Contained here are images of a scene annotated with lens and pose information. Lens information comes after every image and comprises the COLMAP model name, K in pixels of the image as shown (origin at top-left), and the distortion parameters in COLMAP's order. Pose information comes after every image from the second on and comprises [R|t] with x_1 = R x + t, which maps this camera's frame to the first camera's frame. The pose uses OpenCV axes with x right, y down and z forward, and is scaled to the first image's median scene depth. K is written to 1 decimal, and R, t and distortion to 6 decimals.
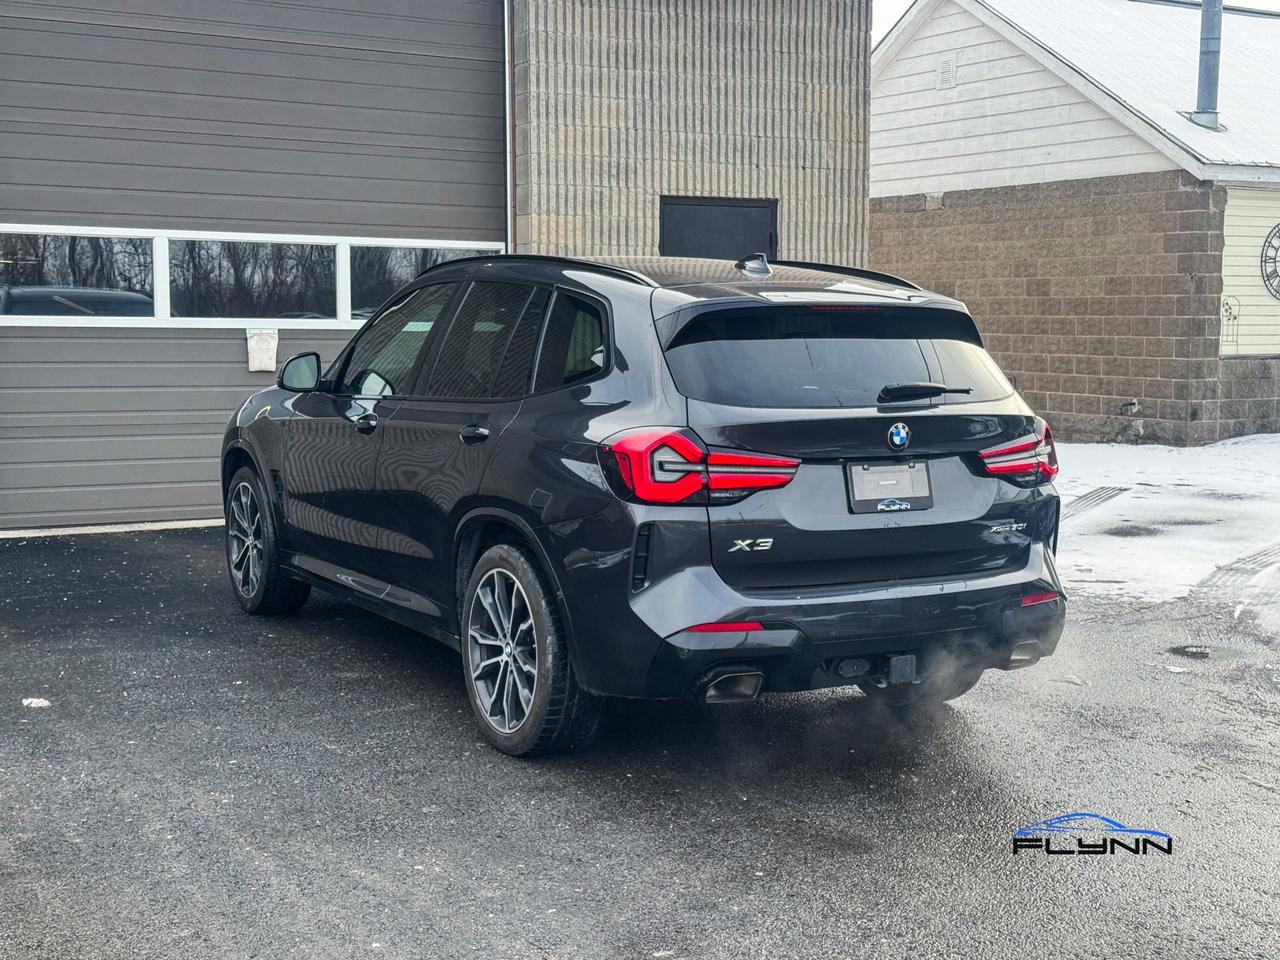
lens RADIAL K [[1778.5, 0, 669.4], [0, 1778.5, 459.0], [0, 0, 1]] dist [0.109576, 0.000000]
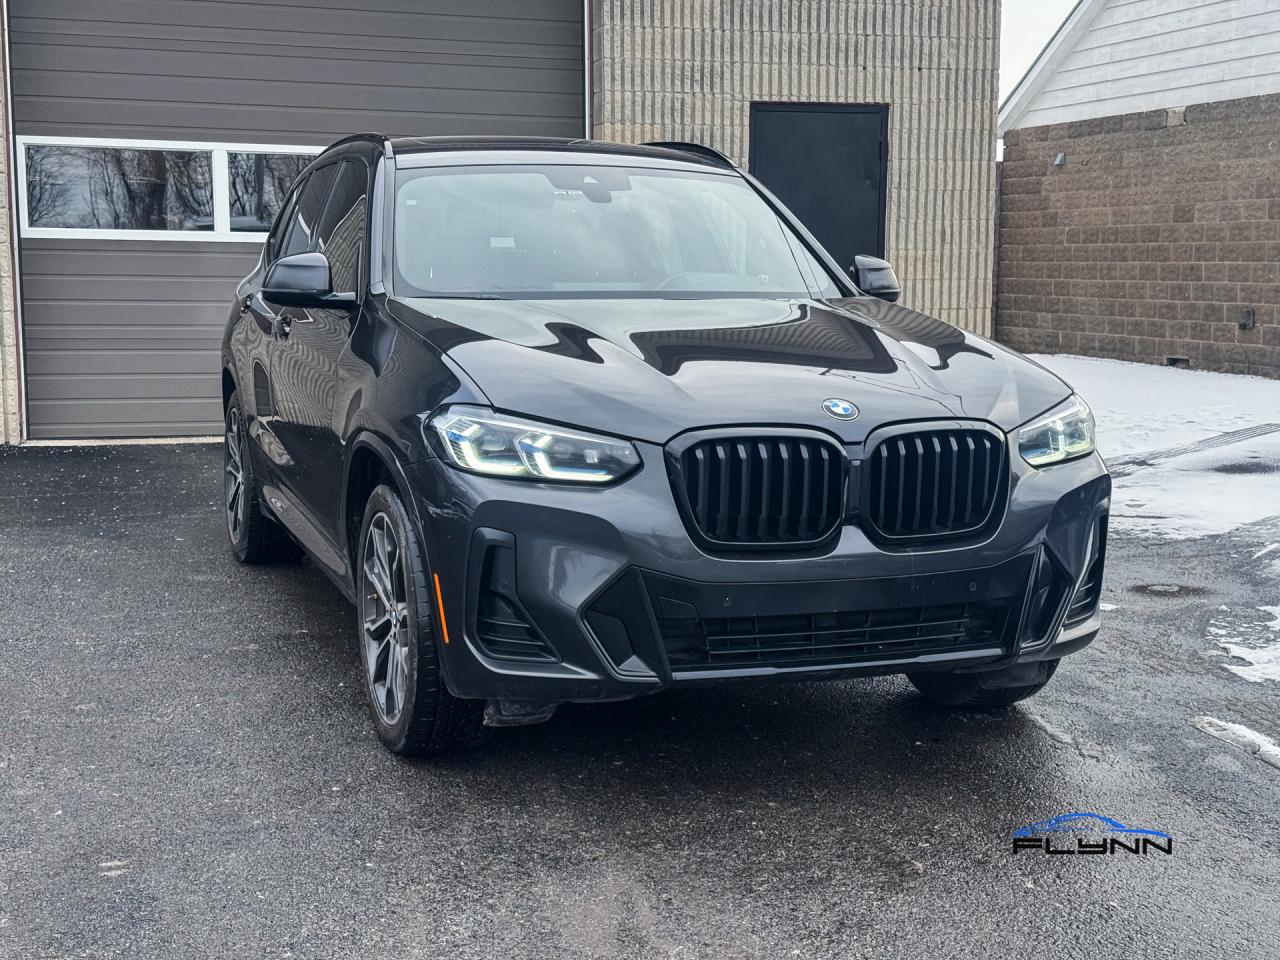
lens RADIAL K [[1778.5, 0, 634.5], [0, 1778.5, 489.6], [0, 0, 1]] dist [0.109576, 0.000000]
pose [[0.975664, 0.024761, -0.217869, 0.146659], [-0.015383, 0.998885, 0.044634, 0.014987], [0.218731, -0.040196, 0.974957, 0.062708]]
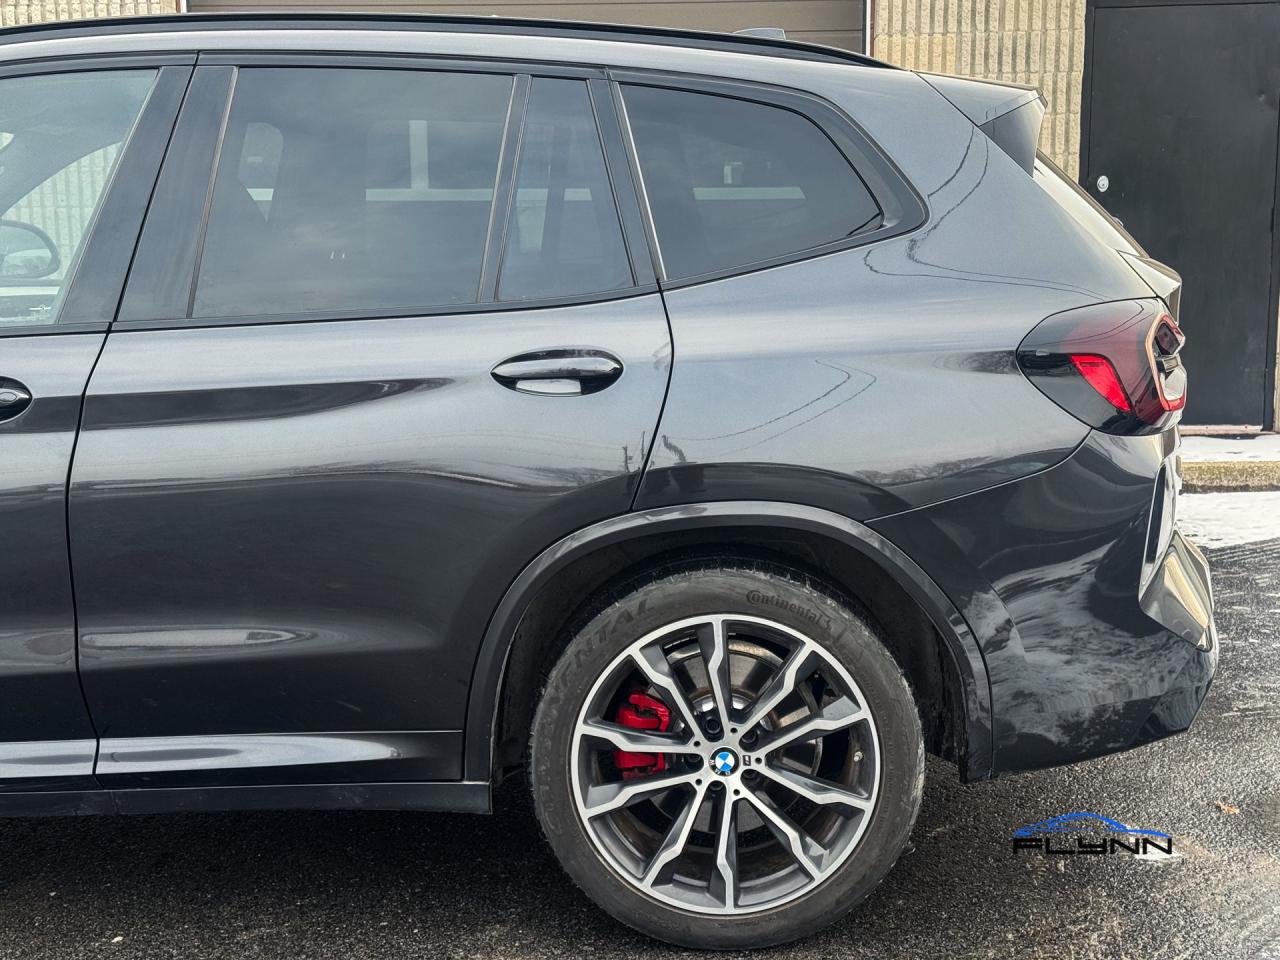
lens RADIAL K [[1778.5, 0, 661.1], [0, 1778.5, 492.5], [0, 0, 1]] dist [0.109576, 0.000000]
pose [[0.837709, 0.072388, -0.541298, 0.254202], [-0.028793, 0.995652, 0.088589, -0.012011], [0.545357, -0.058627, 0.836151, 0.310157]]
